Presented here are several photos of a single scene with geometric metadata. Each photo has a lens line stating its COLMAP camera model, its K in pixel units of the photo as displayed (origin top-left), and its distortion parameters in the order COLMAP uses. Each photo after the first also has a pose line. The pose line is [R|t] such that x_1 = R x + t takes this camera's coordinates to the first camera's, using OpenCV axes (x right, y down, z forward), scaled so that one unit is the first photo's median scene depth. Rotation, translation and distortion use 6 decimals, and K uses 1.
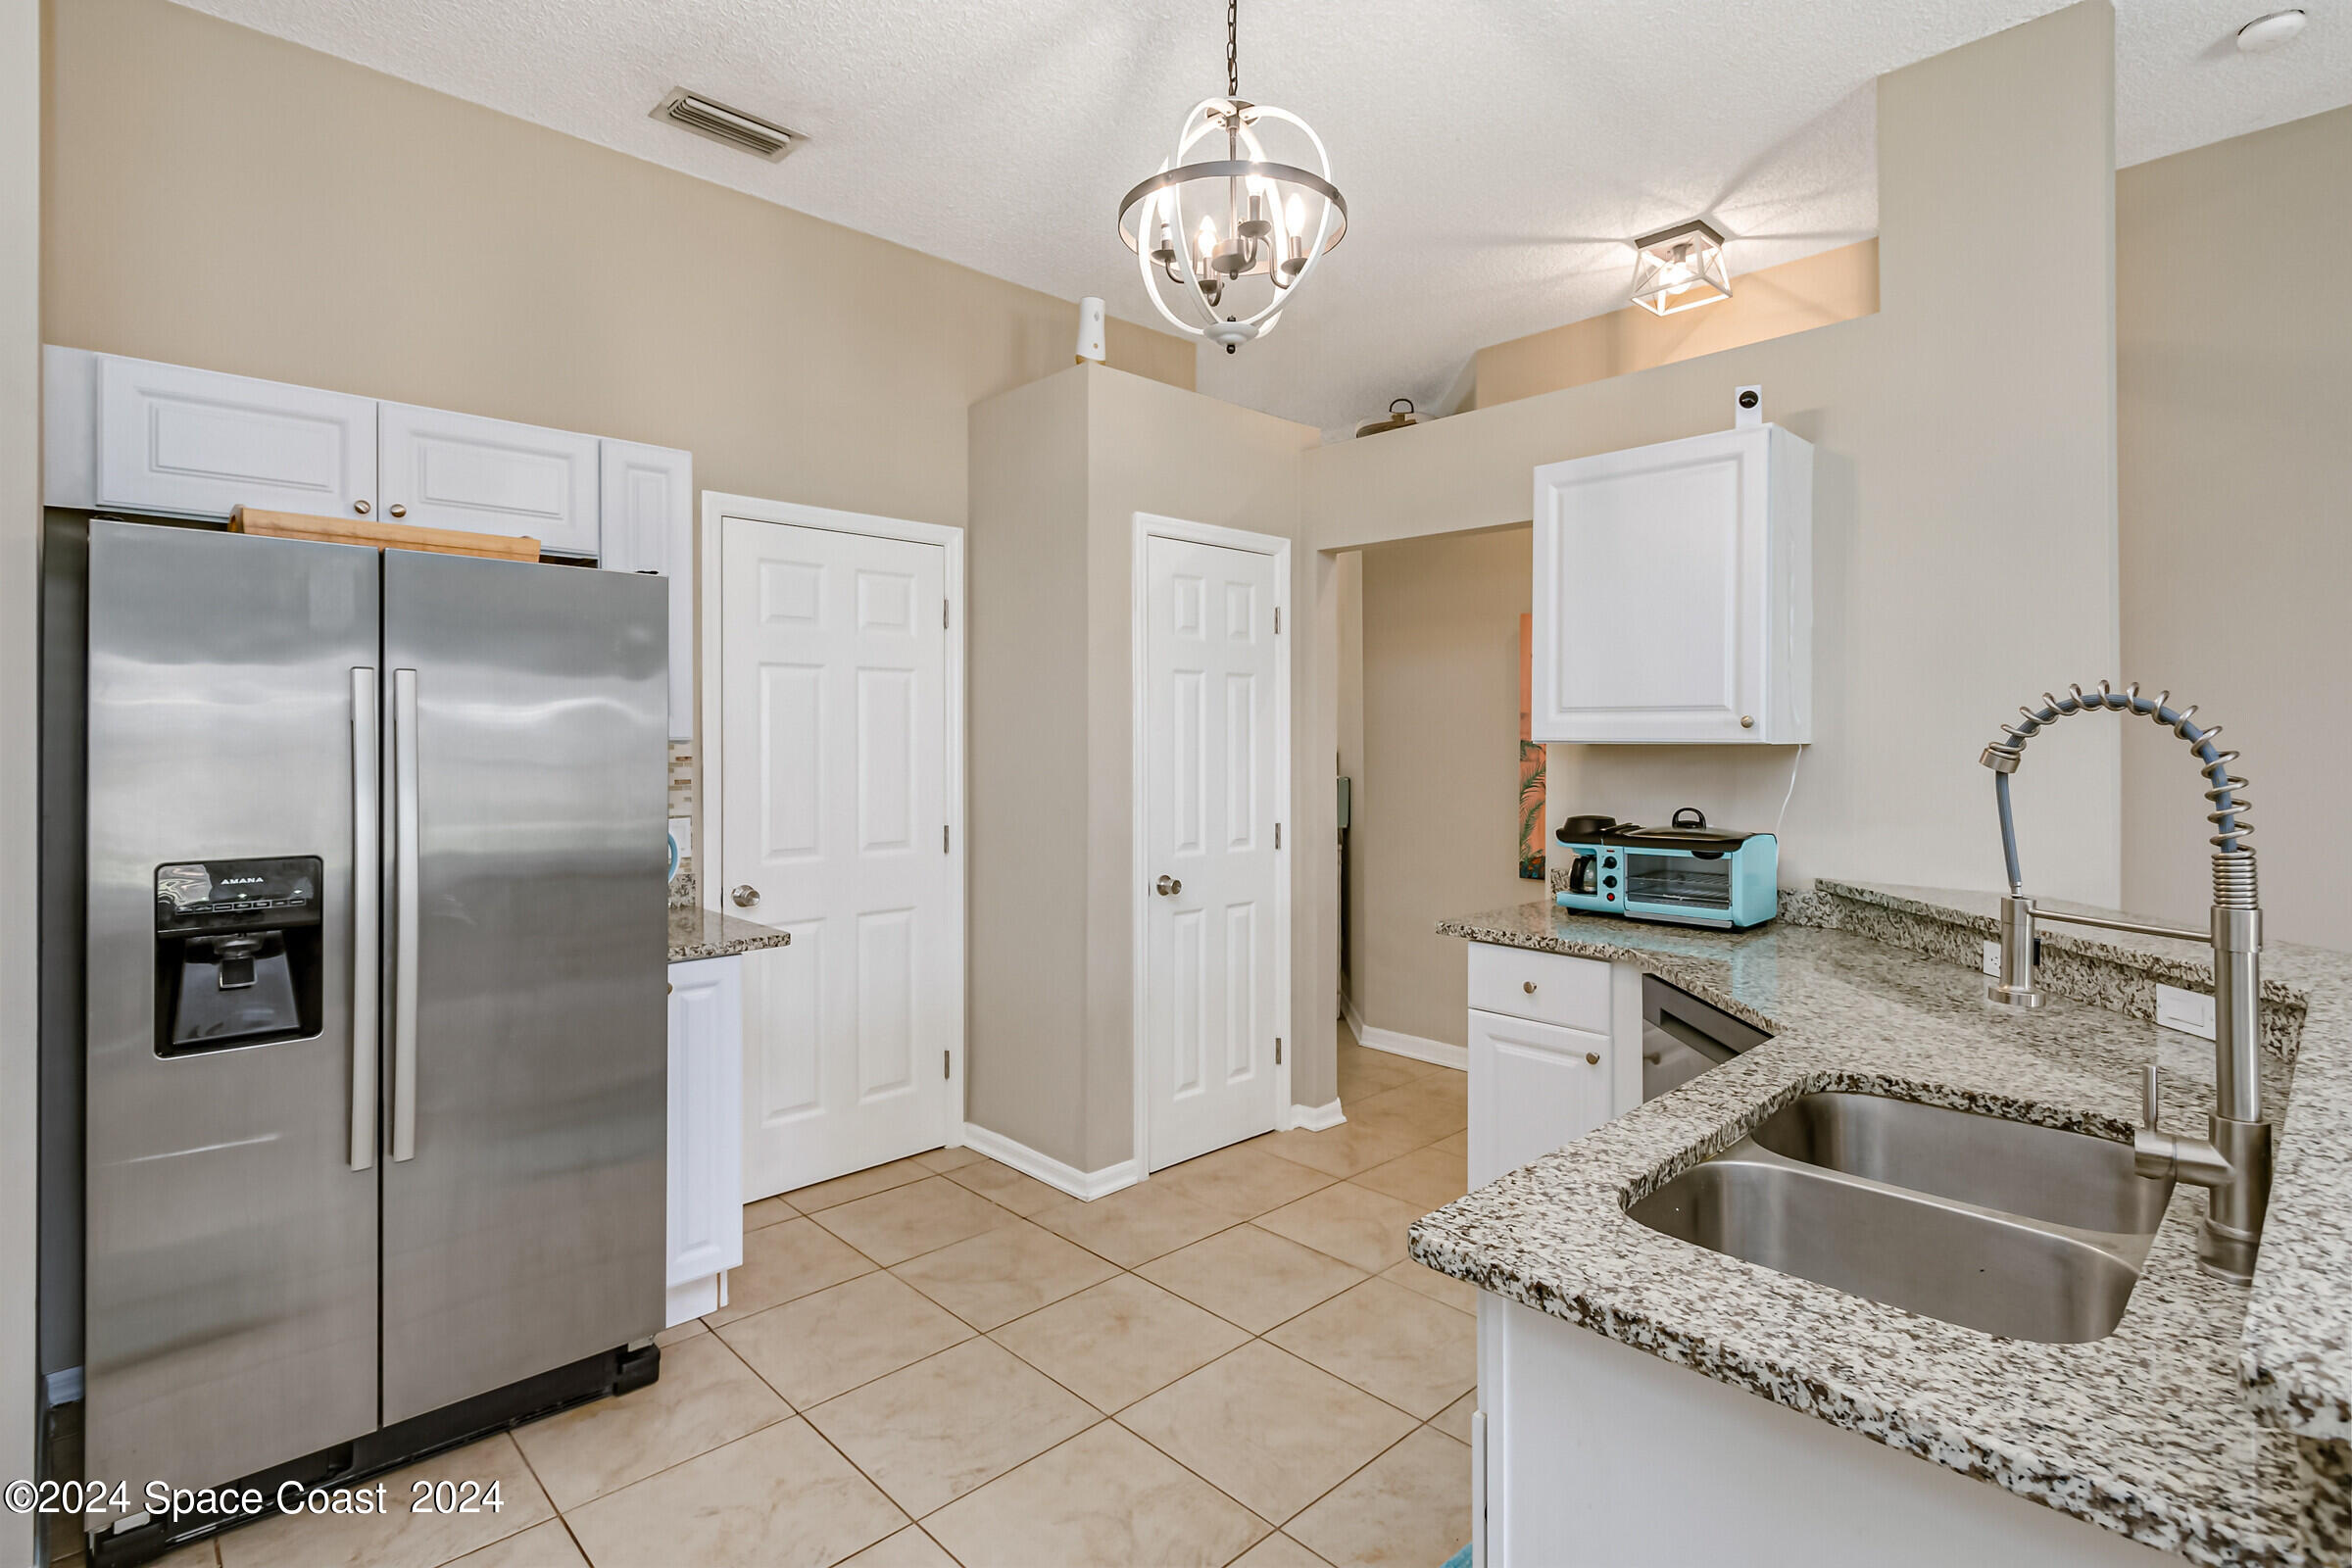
lens RADIAL K [[1141.7, 0, 1135.2], [0, 1141.7, 734.1], [0, 0, 1]] dist [0.005167, -0.000052]
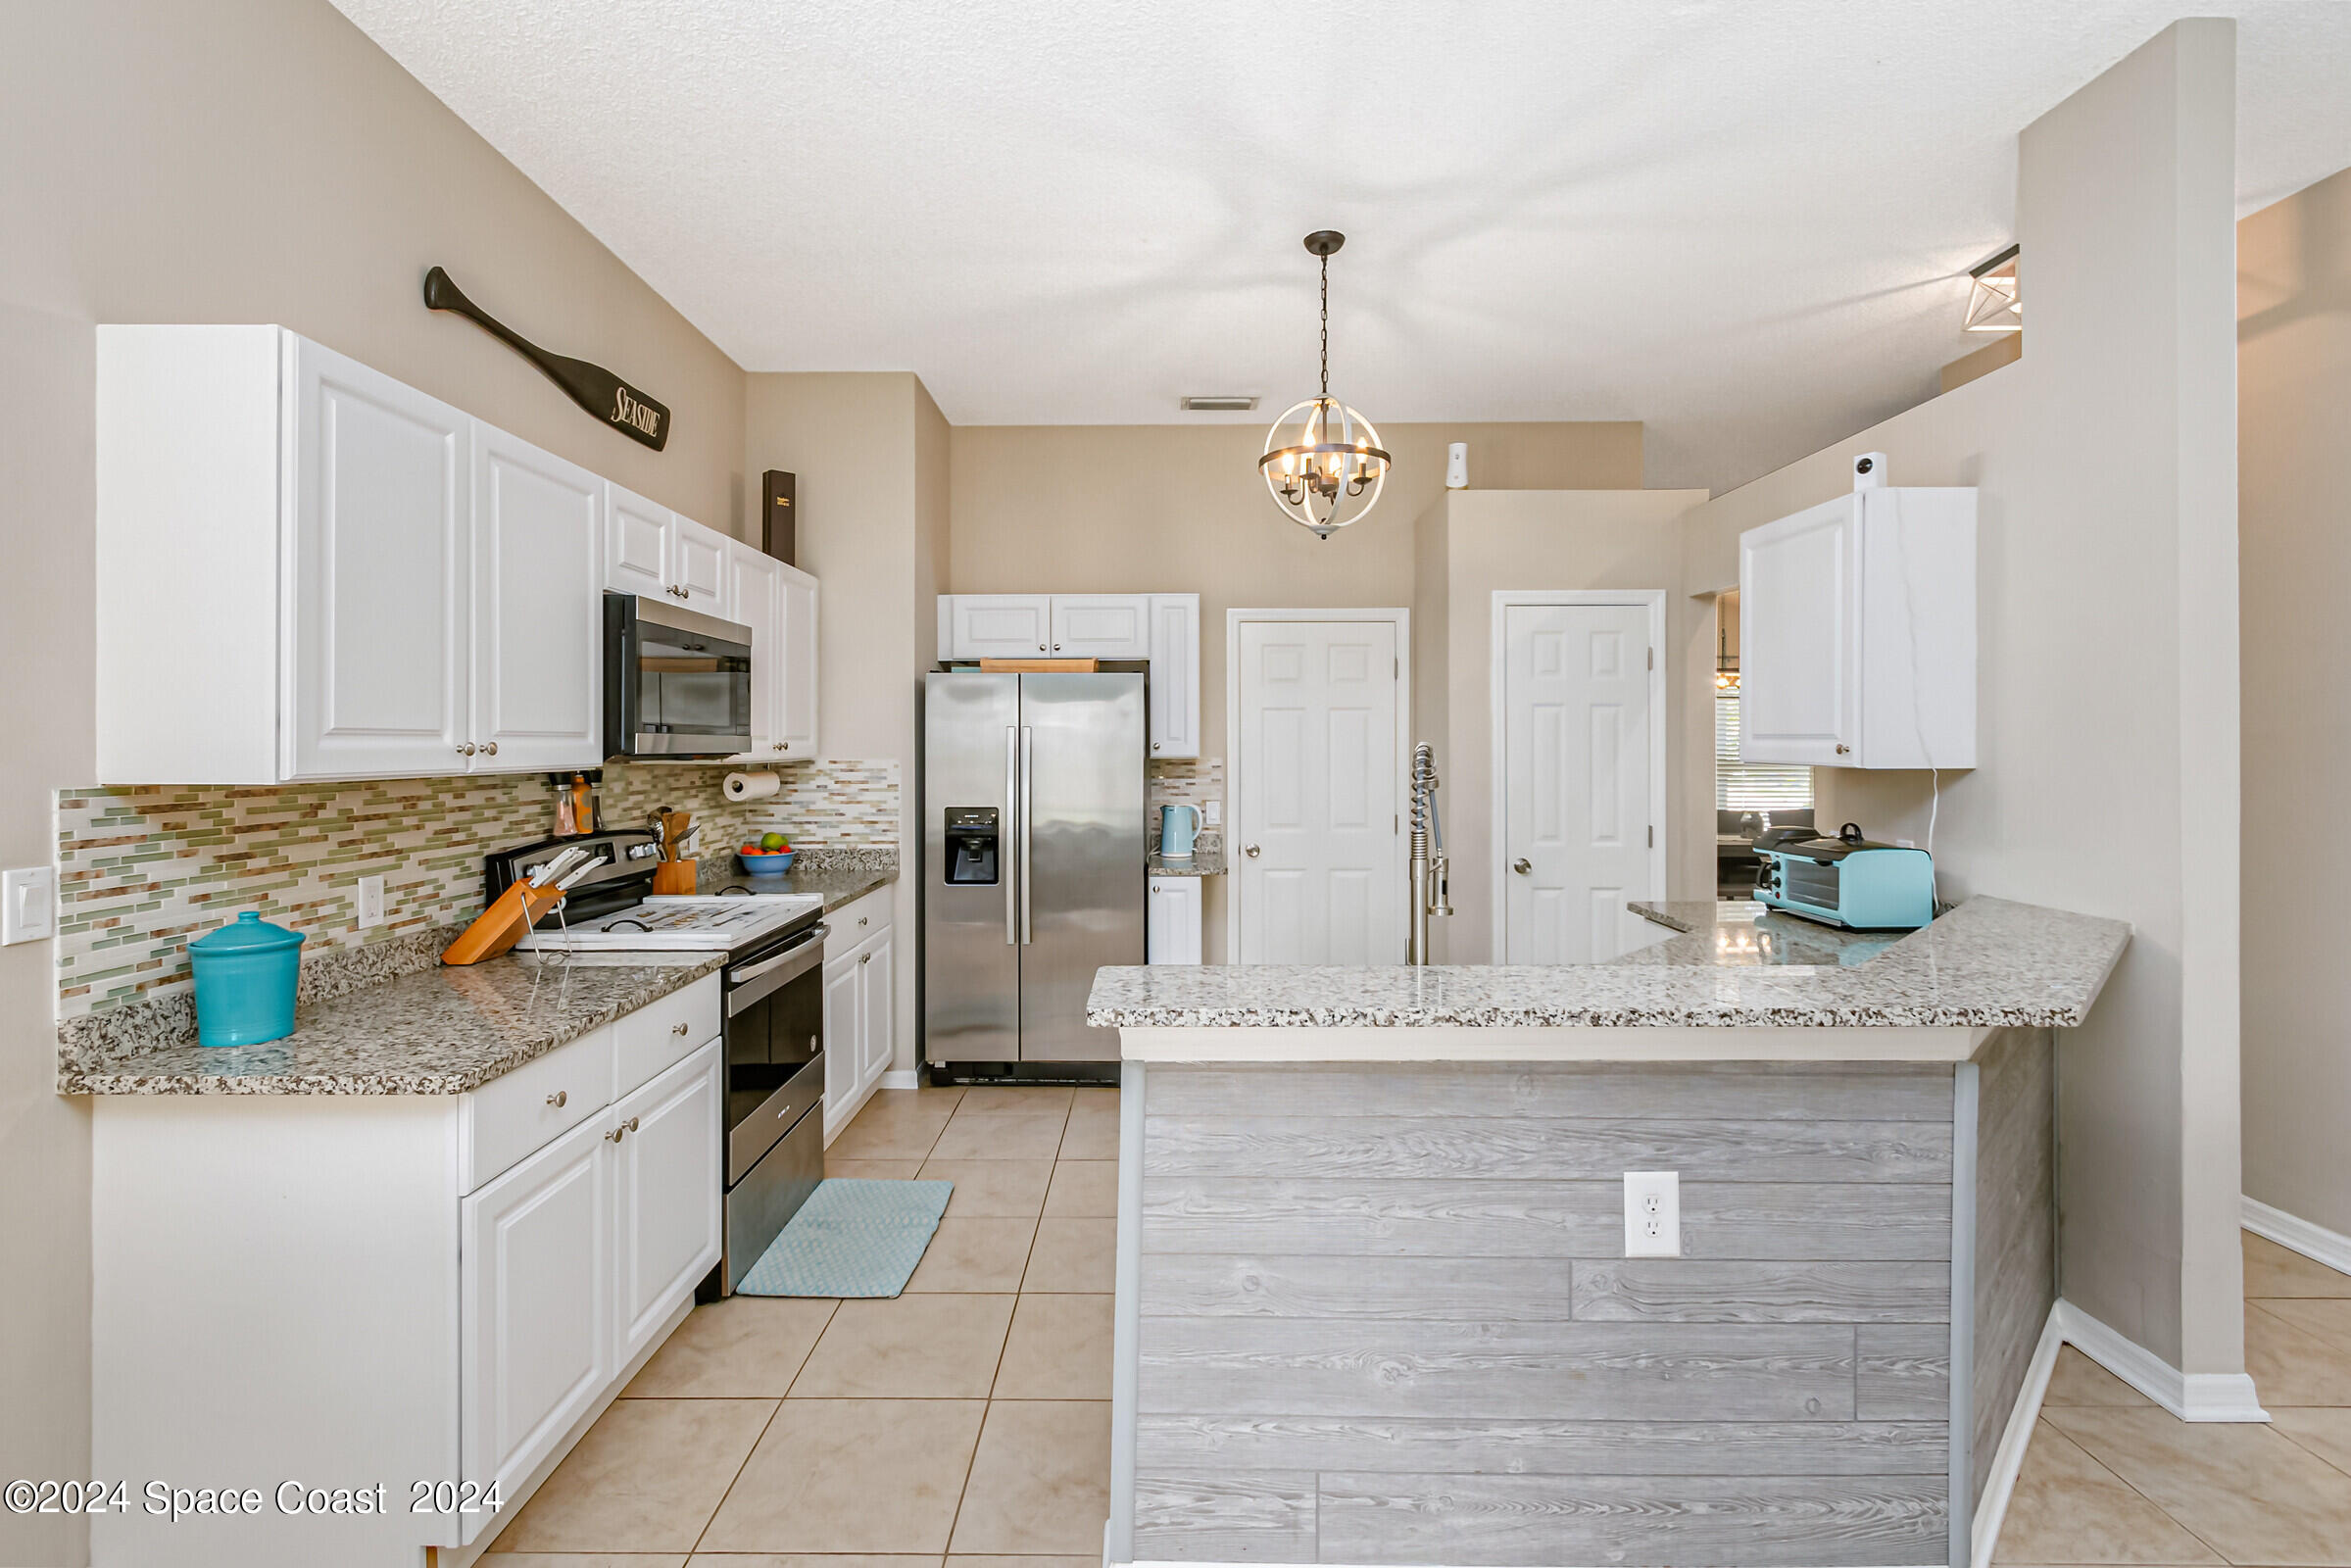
lens RADIAL K [[1068.1, 0, 1175.5], [0, 1068.1, 744.6], [0, 0, 1]] dist [0.005548, 0.000325]
pose [[0.728631, -0.000267, -0.684907, 0.724796], [0.005366, 0.999971, 0.005320, -0.022788], [0.684886, -0.007552, 0.728611, -0.235515]]
